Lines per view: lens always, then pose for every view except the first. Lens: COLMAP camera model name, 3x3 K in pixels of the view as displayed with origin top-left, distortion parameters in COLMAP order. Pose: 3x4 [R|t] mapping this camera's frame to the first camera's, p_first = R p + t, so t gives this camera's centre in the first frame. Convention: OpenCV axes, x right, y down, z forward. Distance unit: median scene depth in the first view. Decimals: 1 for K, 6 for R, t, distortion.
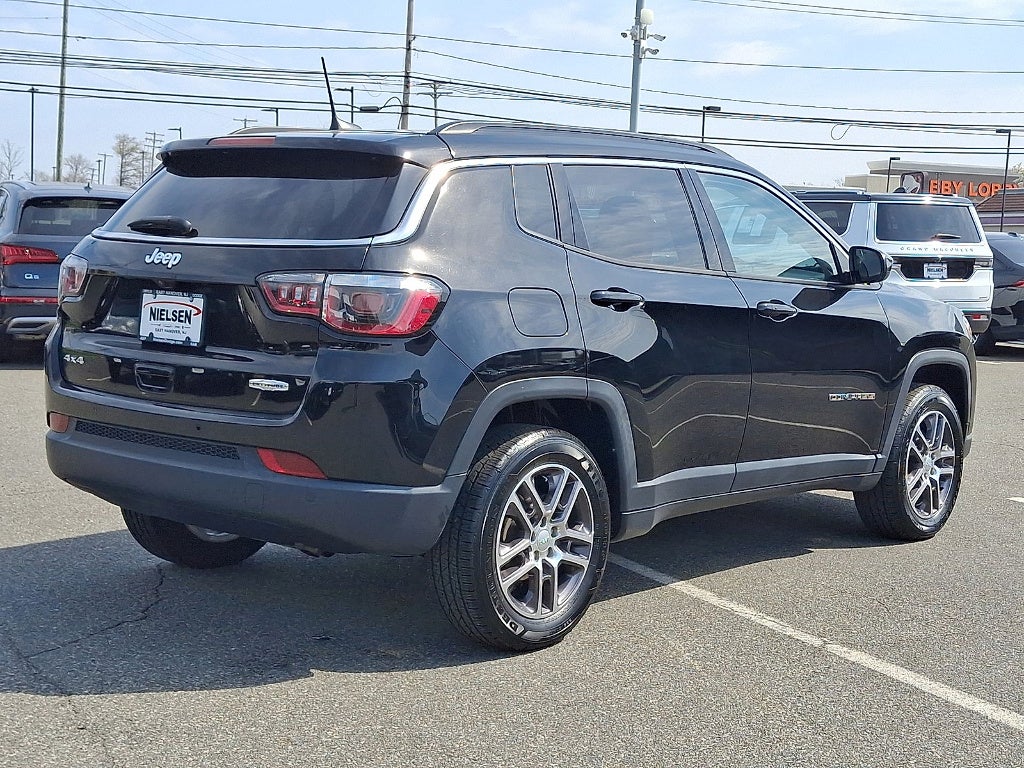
lens RADIAL K [[1378.3, 0, 544.8], [0, 1378.3, 381.8], [0, 0, 1]] dist [0.229984, -0.624907]
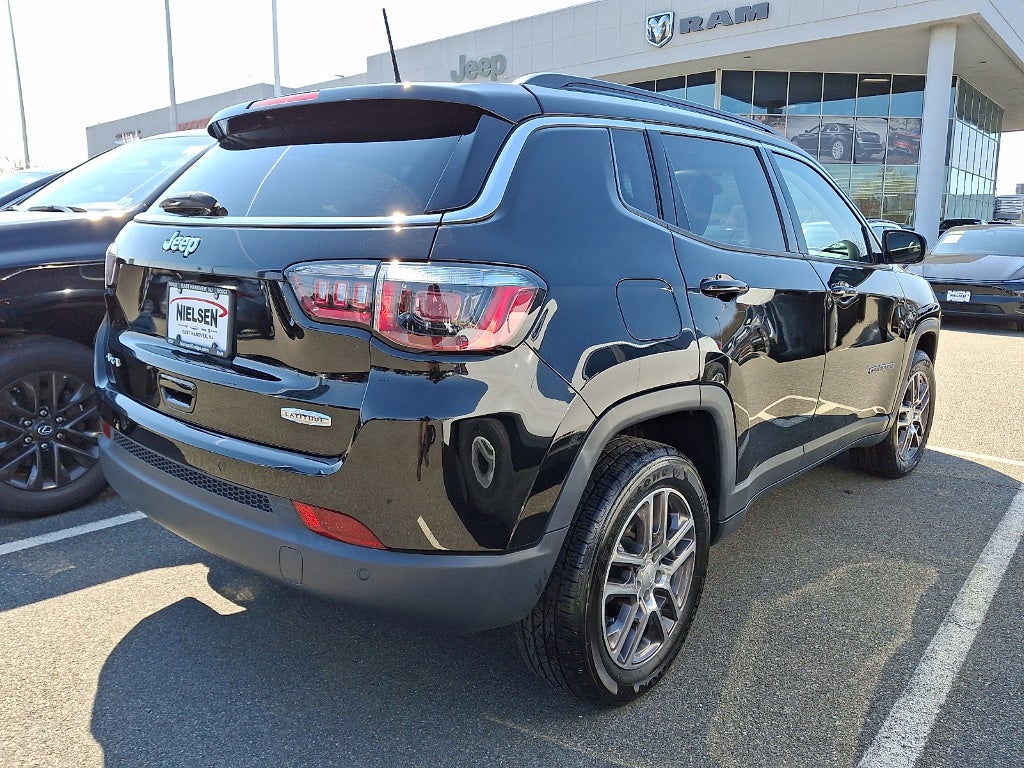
lens RADIAL K [[739.2, 0, 533.8], [0, 739.2, 380.1], [0, 0, 1]] dist [-0.004968, -0.002732]
pose [[0.999991, -0.002875, -0.003074, -0.071292], [0.003163, 0.995158, 0.098242, -0.051492], [0.002777, -0.098250, 0.995158, 0.572243]]
